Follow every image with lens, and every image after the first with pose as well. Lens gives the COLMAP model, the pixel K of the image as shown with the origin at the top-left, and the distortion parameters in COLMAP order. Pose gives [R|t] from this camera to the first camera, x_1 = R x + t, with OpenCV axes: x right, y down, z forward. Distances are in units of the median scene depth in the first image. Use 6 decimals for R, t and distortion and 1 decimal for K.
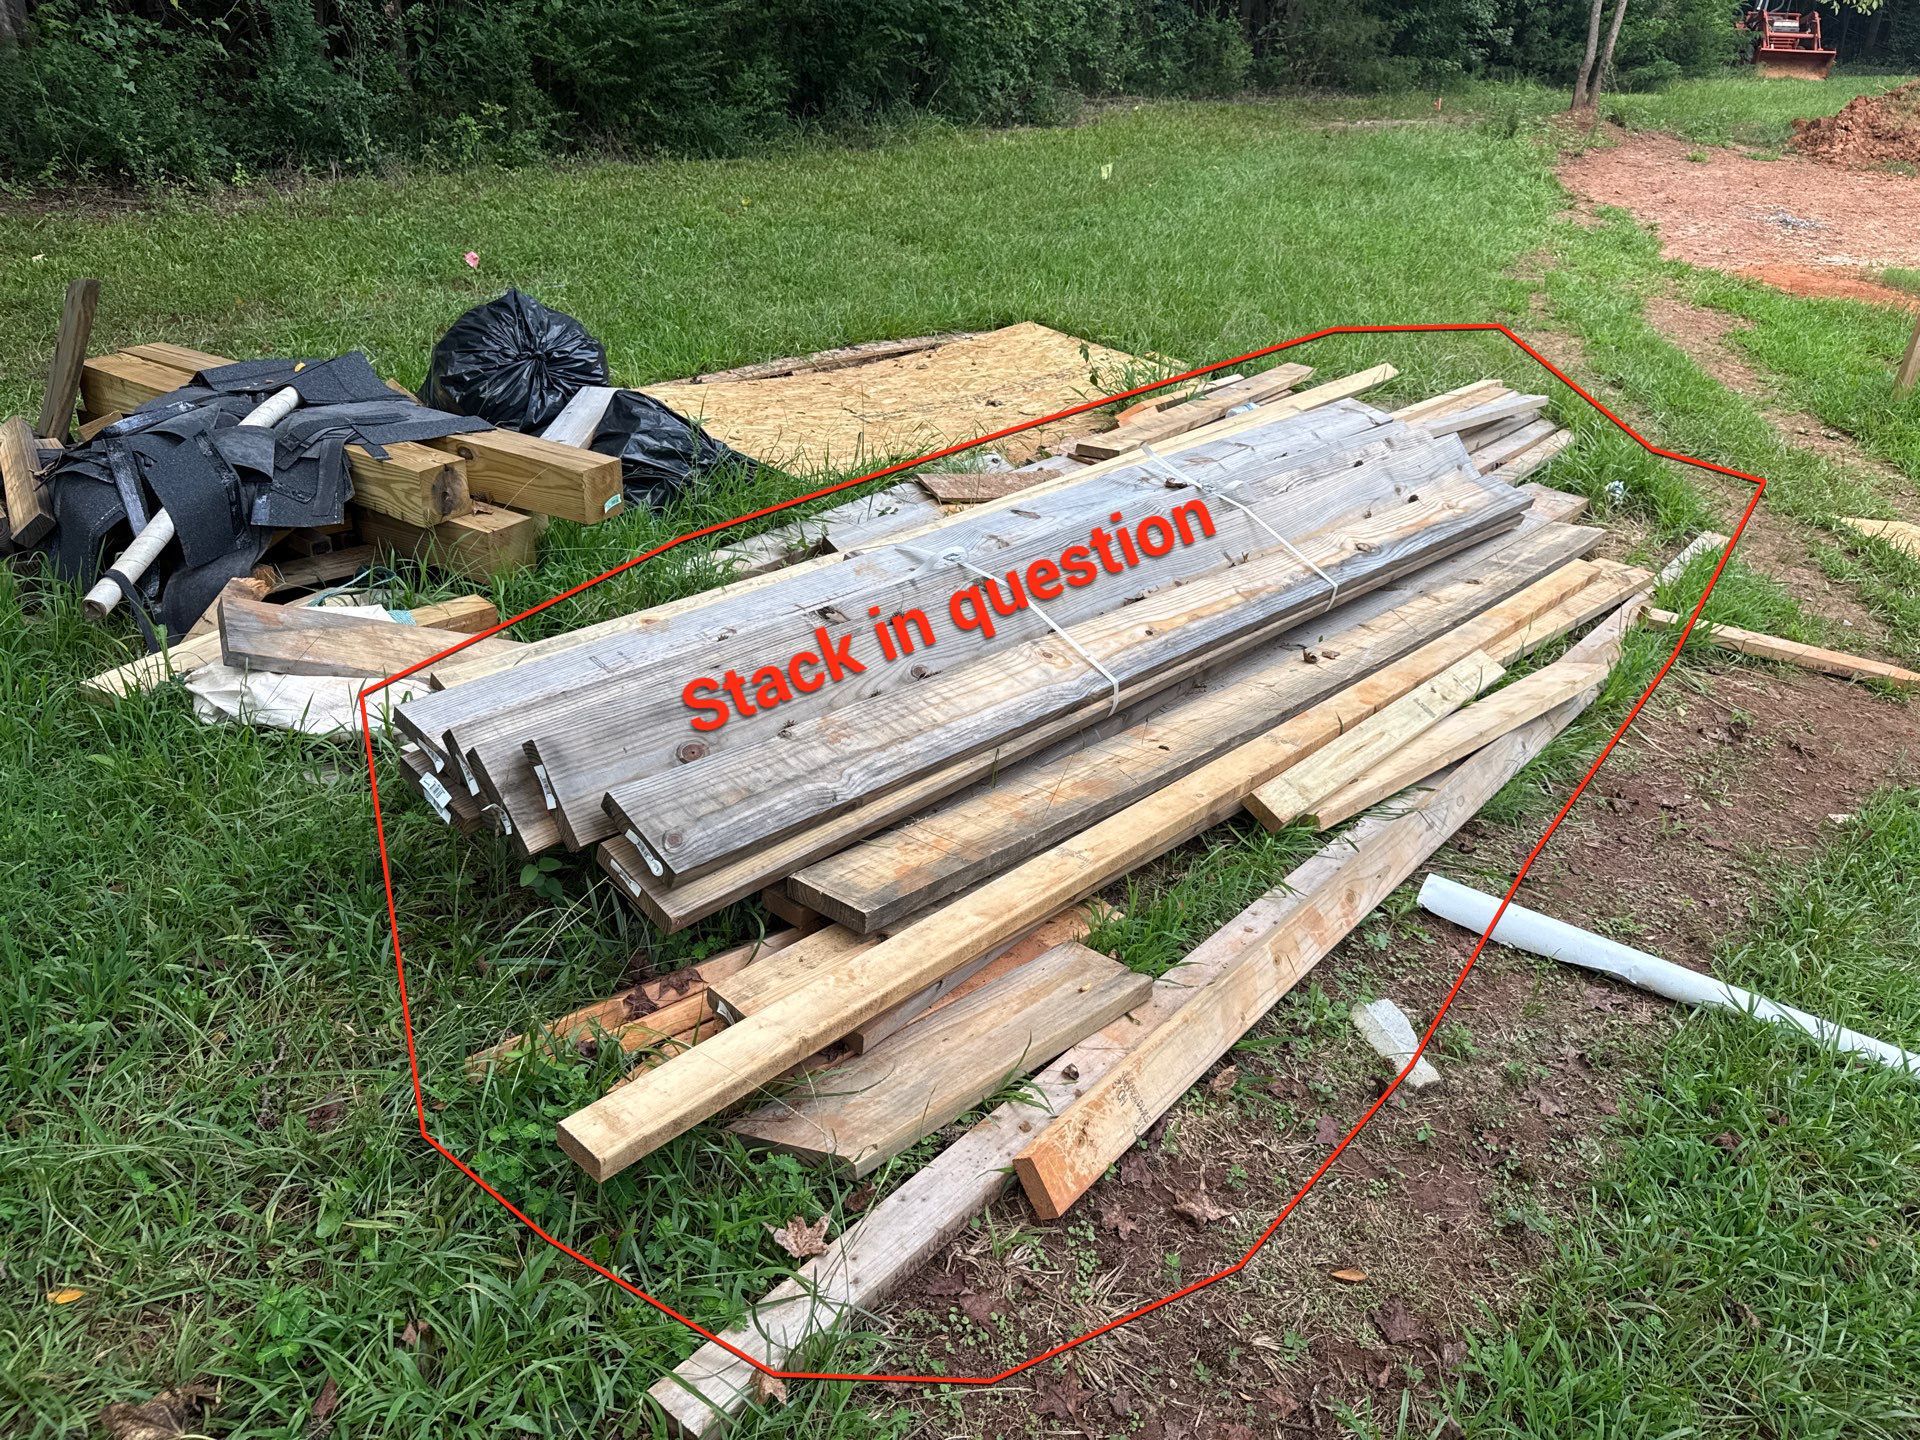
lens RADIAL K [[1391.9, 0, 957.1], [0, 1391.9, 726.5], [0, 0, 1]] dist [-0.000745, -0.001965]
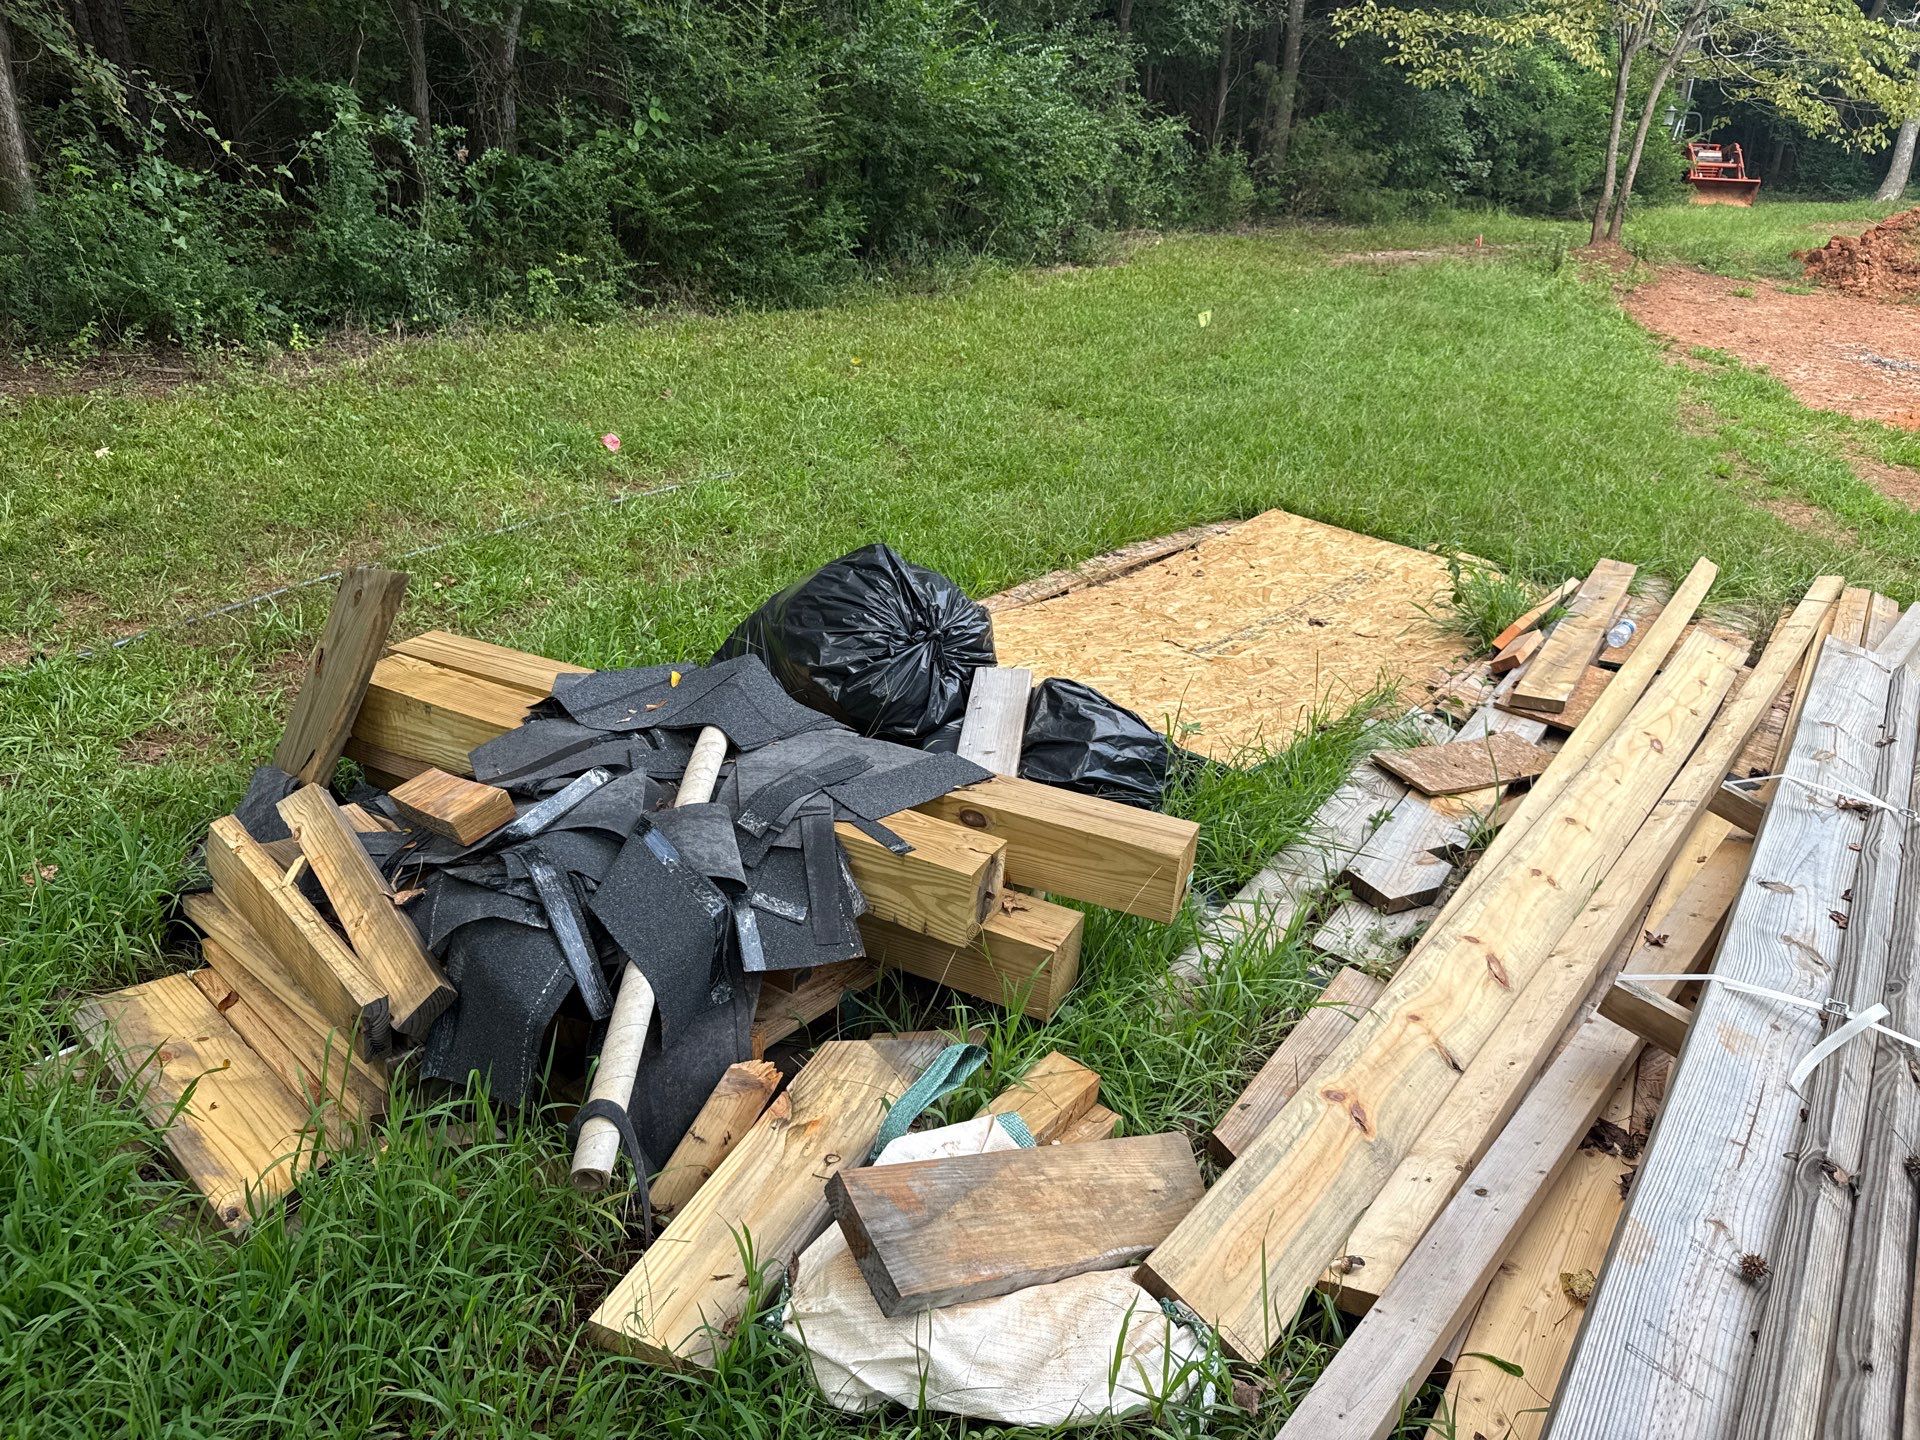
lens RADIAL K [[1380.7, 0, 960.0], [0, 1380.7, 720.0], [0, 0, 1]] dist [0.039794, -0.055093]
pose [[0.997510, -0.024512, 0.066123, -0.155297], [0.029483, 0.996726, -0.075291, -0.074108], [-0.064061, 0.077053, 0.994967, 0.114770]]
